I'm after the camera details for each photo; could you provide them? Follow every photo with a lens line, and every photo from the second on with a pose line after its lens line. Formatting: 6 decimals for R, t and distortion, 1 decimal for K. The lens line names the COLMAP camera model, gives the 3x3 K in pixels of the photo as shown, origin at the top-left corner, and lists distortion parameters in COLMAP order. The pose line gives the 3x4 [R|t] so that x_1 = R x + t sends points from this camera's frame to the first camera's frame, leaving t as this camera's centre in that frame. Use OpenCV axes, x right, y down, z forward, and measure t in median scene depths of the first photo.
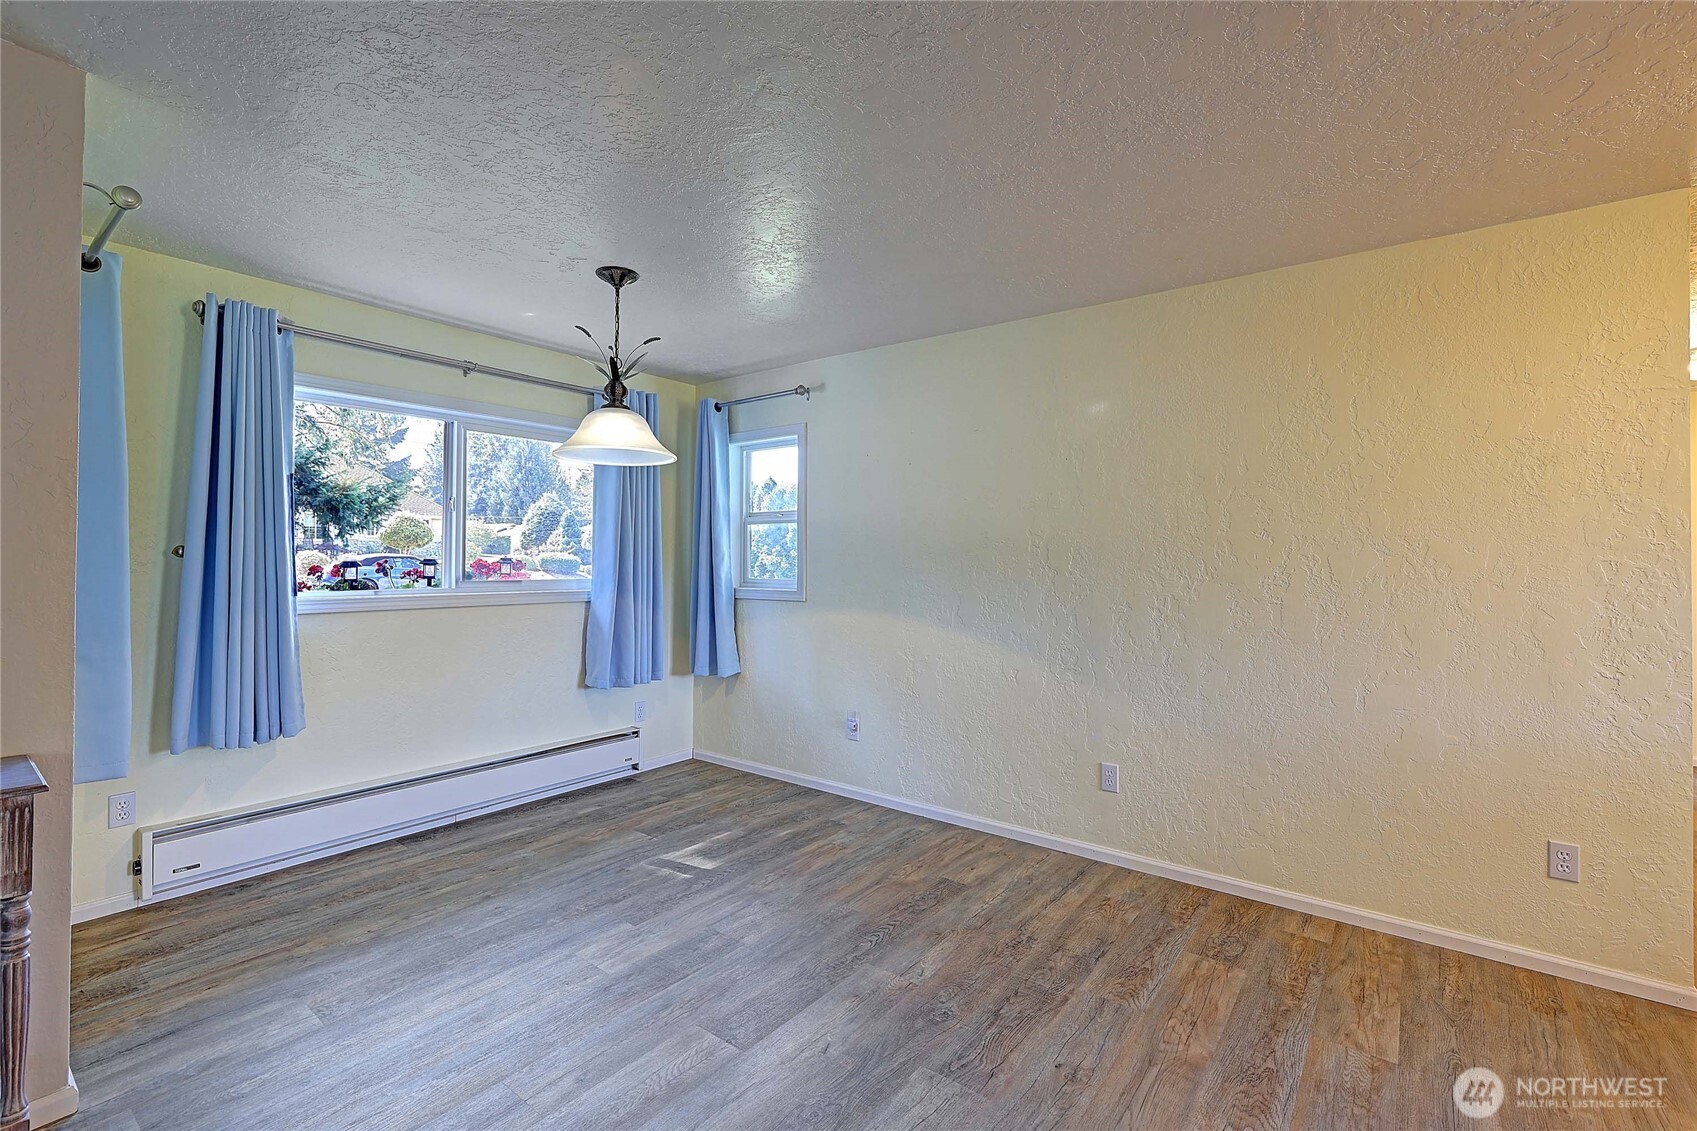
lens RADIAL K [[752.1, 0, 855.2], [0, 752.1, 556.8], [0, 0, 1]] dist [-0.001159, 0.000149]
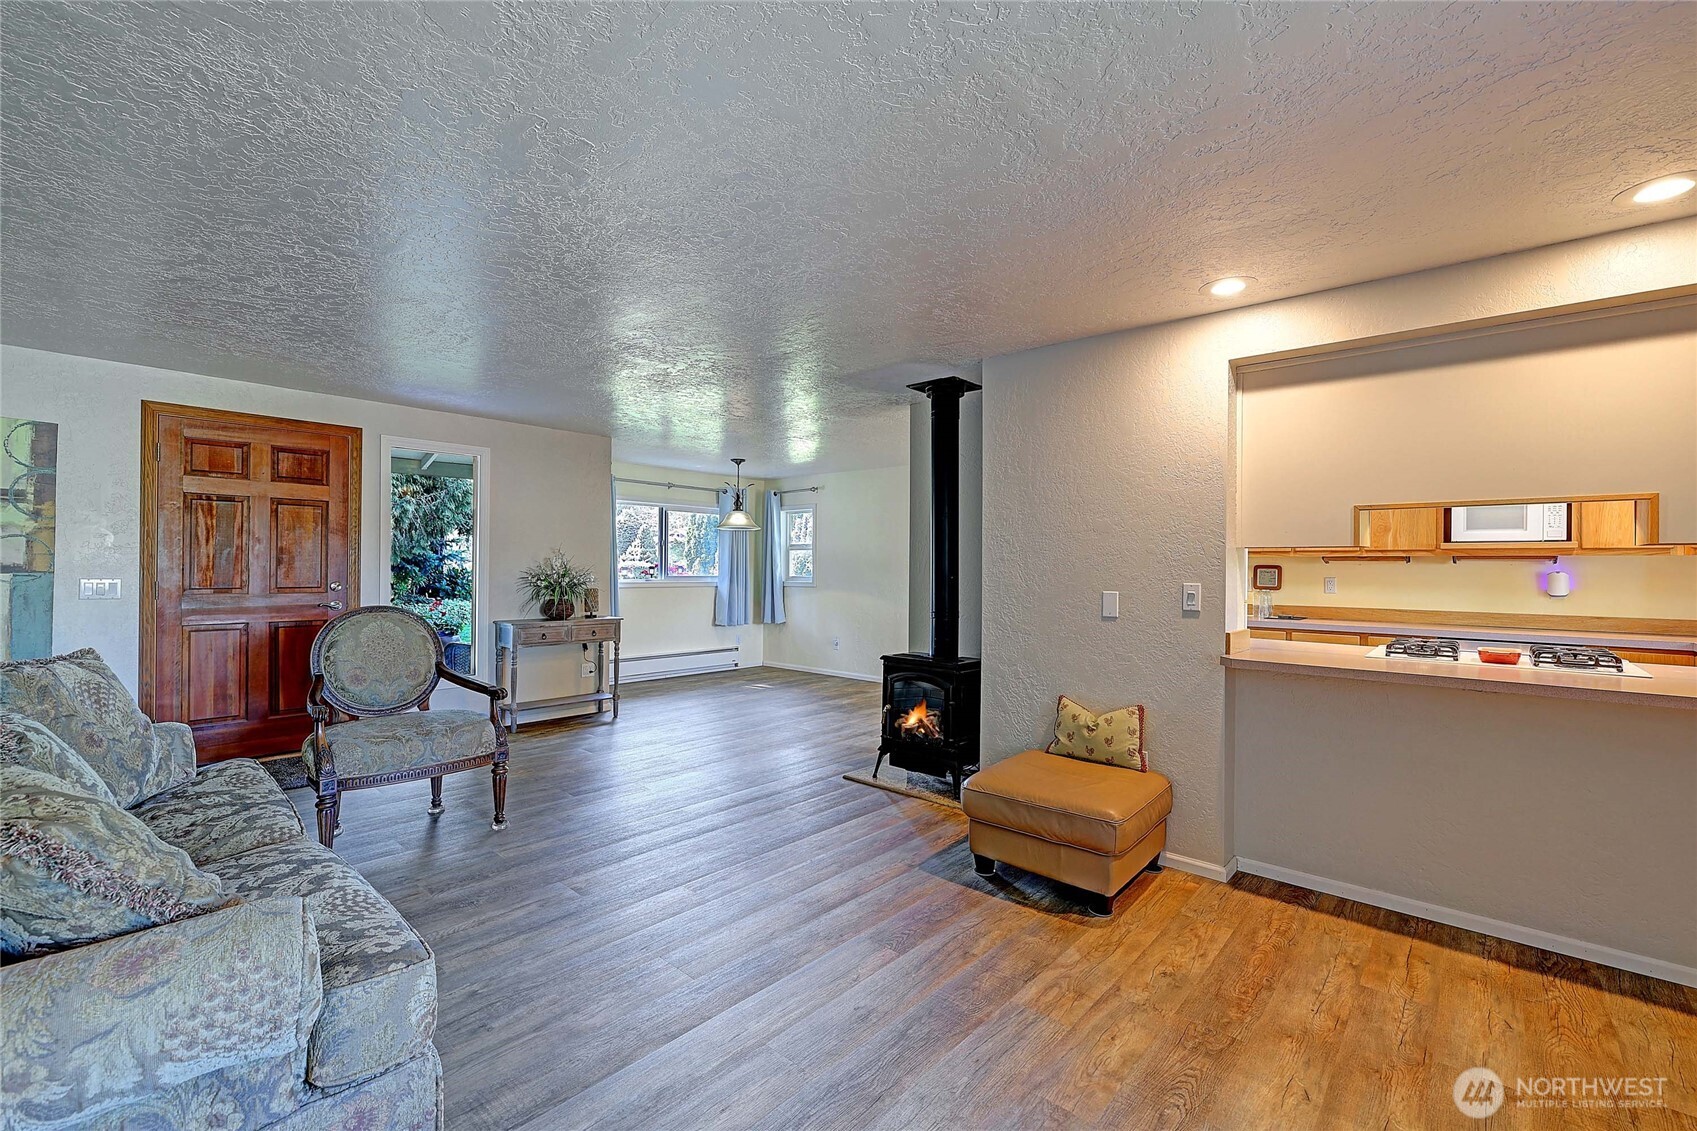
lens RADIAL K [[752.1, 0, 849.6], [0, 752.1, 566.7], [0, 0, 1]] dist [-0.001159, 0.000149]
pose [[0.996883, 0.002453, -0.078859, 0.191250], [-0.002317, 0.999996, 0.001820, -0.003003], [0.078863, -0.001631, 0.996884, -1.084322]]
